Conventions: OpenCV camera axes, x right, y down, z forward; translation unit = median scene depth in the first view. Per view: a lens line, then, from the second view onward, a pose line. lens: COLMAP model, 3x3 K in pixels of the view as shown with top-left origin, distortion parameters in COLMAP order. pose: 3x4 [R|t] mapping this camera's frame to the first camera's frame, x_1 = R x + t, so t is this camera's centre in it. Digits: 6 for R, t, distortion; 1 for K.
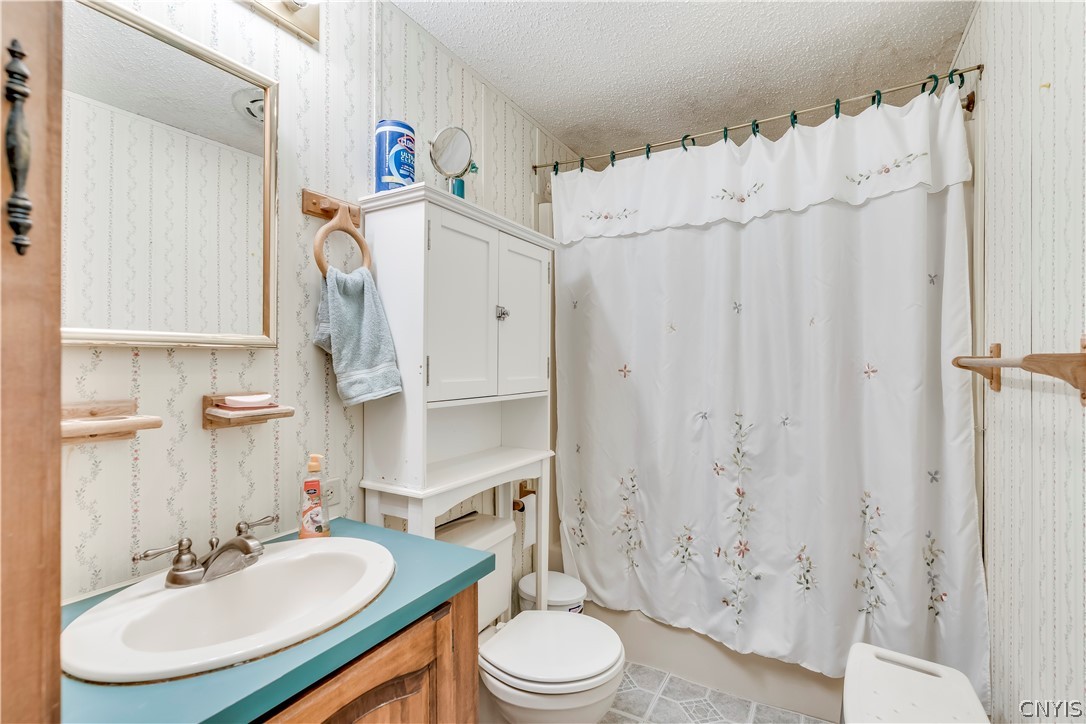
lens RADIAL K [[494.5, 0, 545.8], [0, 494.5, 371.7], [0, 0, 1]] dist [-0.006577, 0.000475]
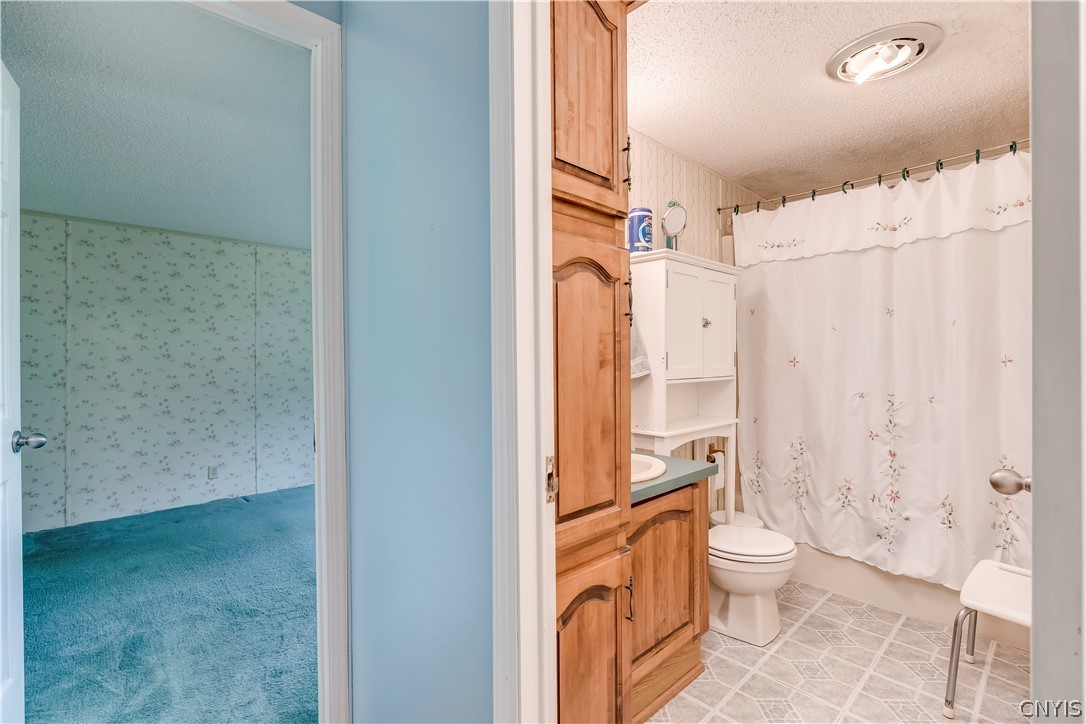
lens RADIAL K [[494.5, 0, 545.8], [0, 494.5, 371.7], [0, 0, 1]] dist [-0.006577, 0.000475]
pose [[0.958305, -0.001256, -0.285744, -0.113358], [0.002860, 0.999982, 0.005198, 0.017548], [0.285733, -0.005799, 0.958292, -0.515814]]
